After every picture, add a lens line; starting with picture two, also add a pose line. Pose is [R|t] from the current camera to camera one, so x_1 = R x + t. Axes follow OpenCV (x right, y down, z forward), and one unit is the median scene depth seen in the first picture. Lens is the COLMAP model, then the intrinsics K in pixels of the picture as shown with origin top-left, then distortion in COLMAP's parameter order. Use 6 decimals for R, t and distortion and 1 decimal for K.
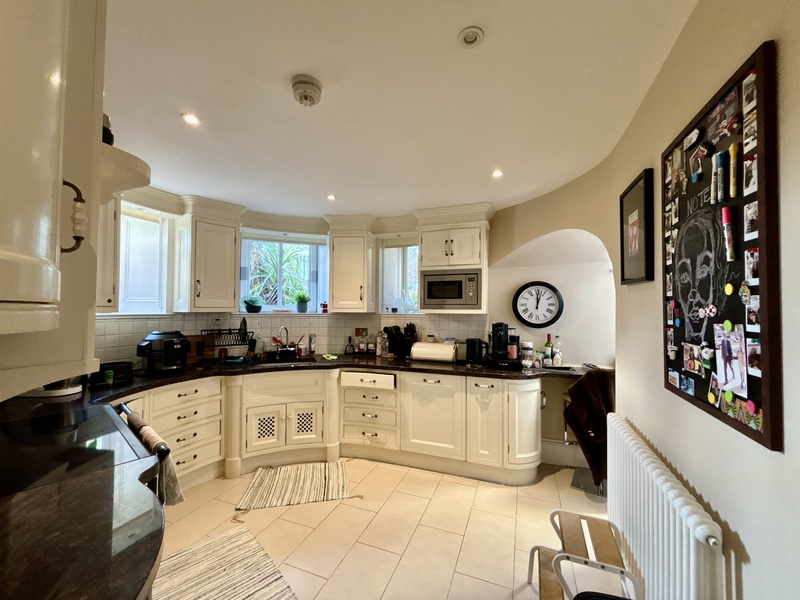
lens RADIAL K [[321.1, 0, 400.1], [0, 321.1, 301.7], [0, 0, 1]] dist [0.000781, 0.000134]
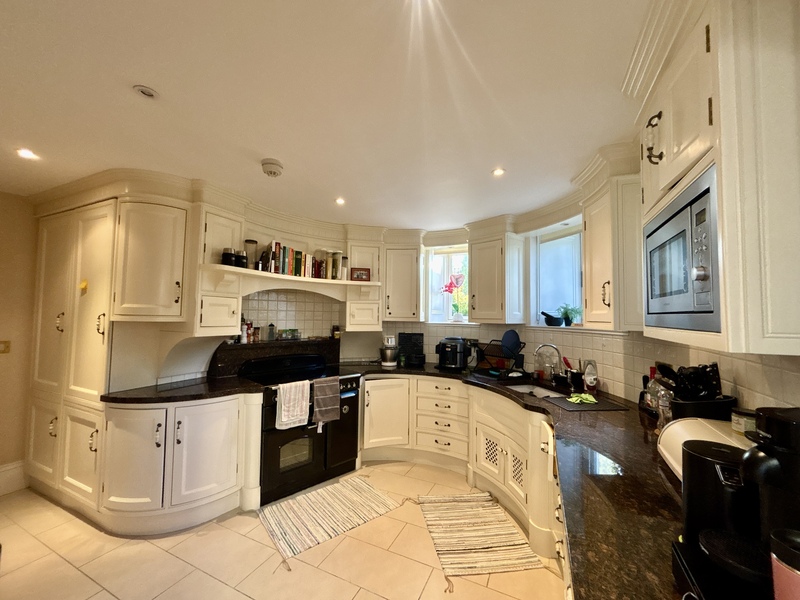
lens RADIAL K [[321.1, 0, 400.1], [0, 321.1, 301.7], [0, 0, 1]] dist [0.000781, 0.000134]
pose [[-0.063238, -0.051085, -0.996690, 0.562561], [0.006947, 0.998642, -0.051625, 0.014497], [0.997974, -0.010189, -0.062798, 0.860762]]
